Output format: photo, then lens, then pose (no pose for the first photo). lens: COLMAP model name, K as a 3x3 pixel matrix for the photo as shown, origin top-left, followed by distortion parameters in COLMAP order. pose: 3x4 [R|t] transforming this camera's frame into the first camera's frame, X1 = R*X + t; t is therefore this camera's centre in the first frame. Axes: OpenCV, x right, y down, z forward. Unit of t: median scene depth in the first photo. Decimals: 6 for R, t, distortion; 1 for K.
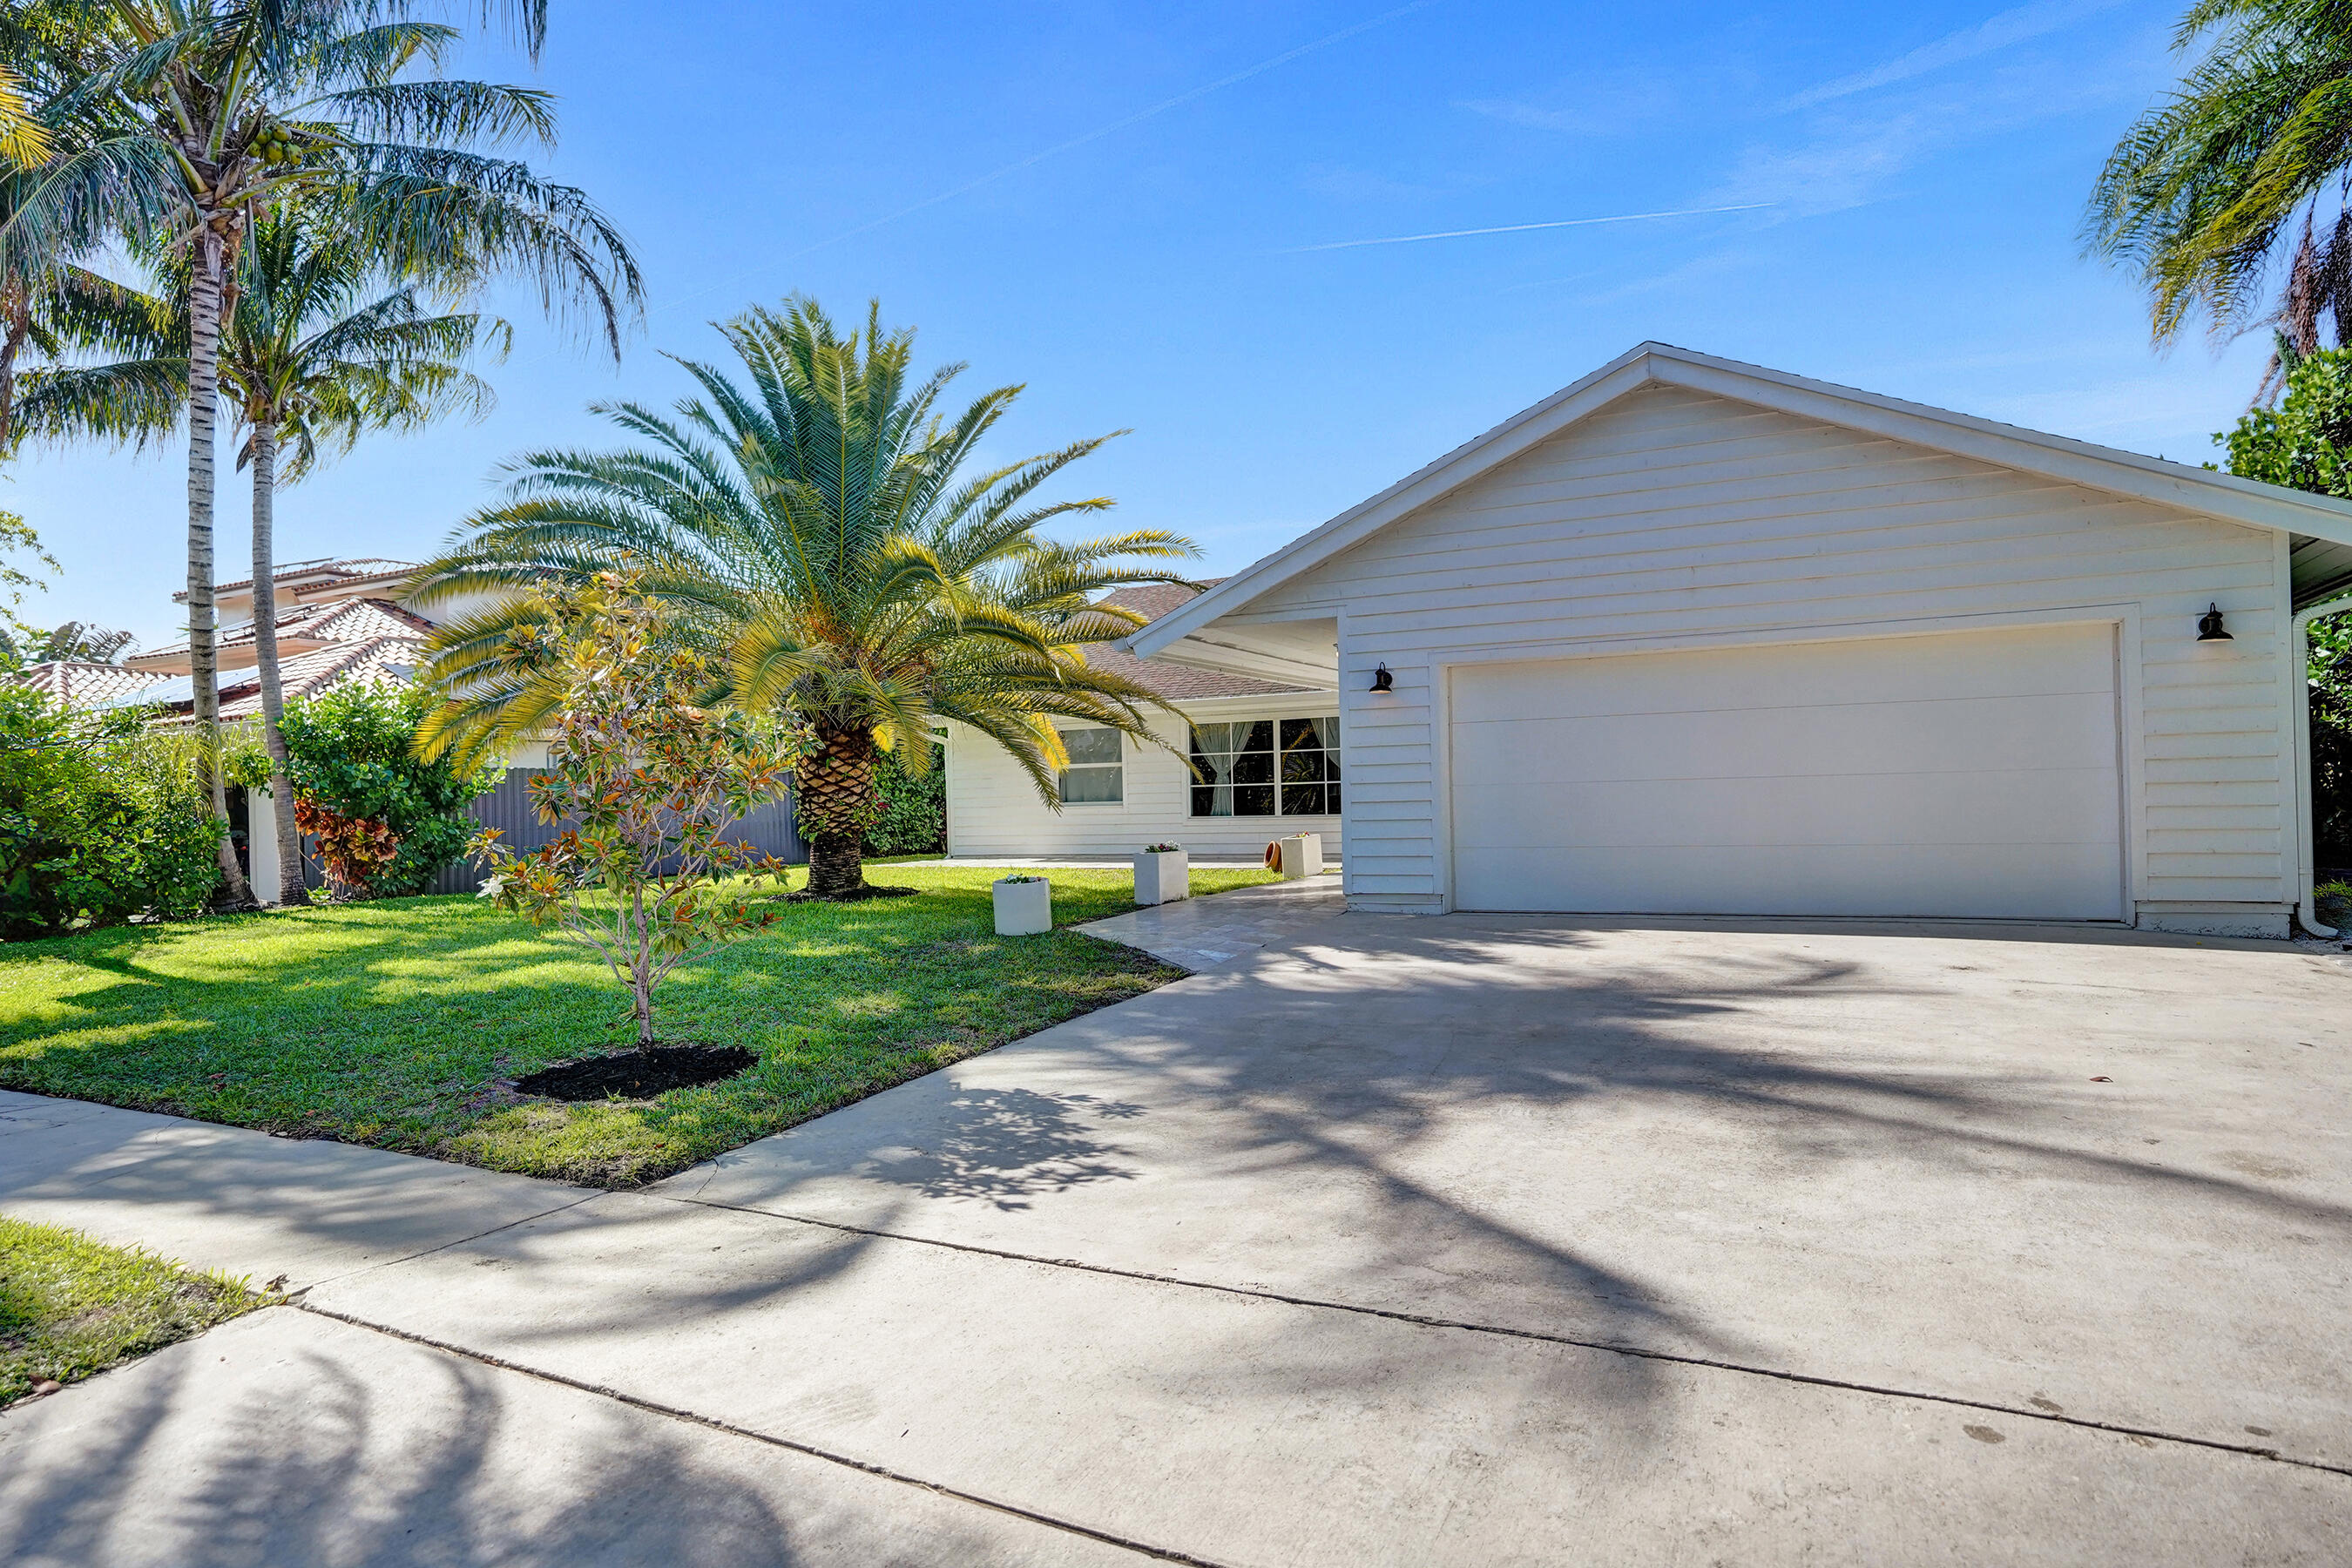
lens RADIAL K [[1341.6, 0, 1176.0], [0, 1341.6, 784.0], [0, 0, 1]] dist [-0.026075, 0.018497]
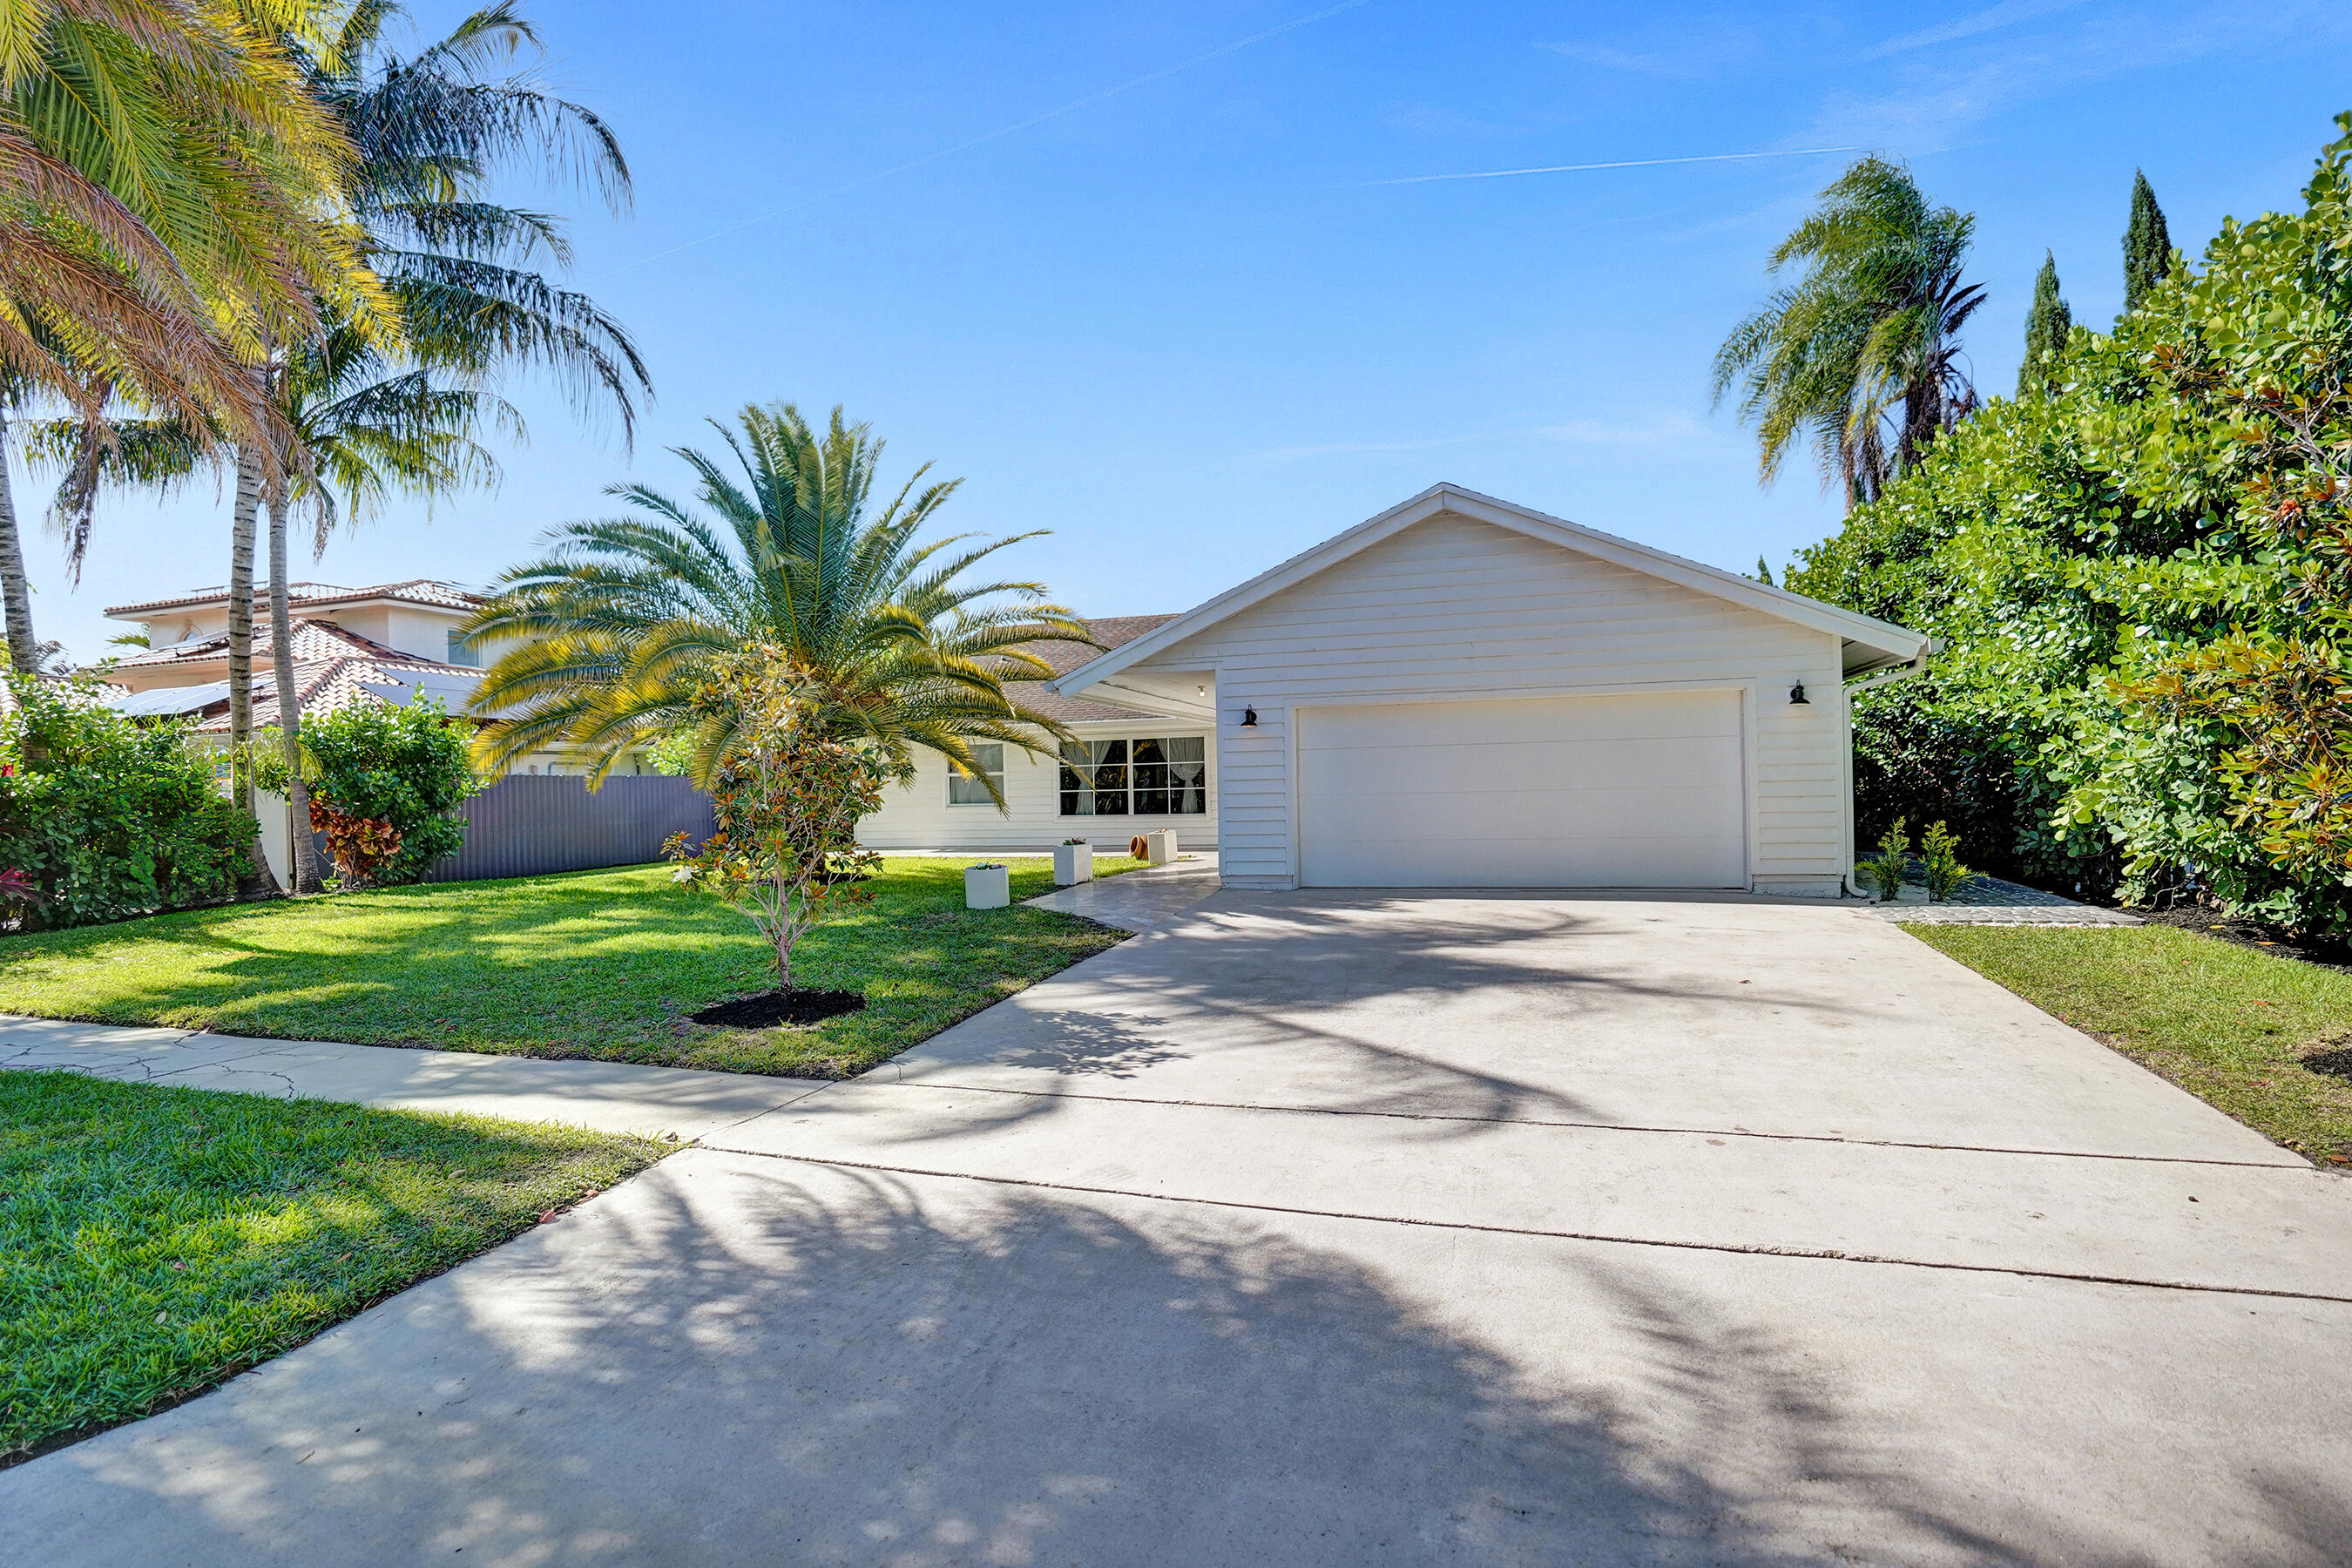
lens RADIAL K [[1152.6, 0, 1176.0], [0, 1152.6, 784.0], [0, 0, 1]] dist [-0.035220, 0.000179]
pose [[0.984635, 0.004706, 0.174559, -0.122292], [-0.004766, 0.999989, -0.000078, -0.009803], [-0.174557, -0.000755, 0.984647, -0.133333]]
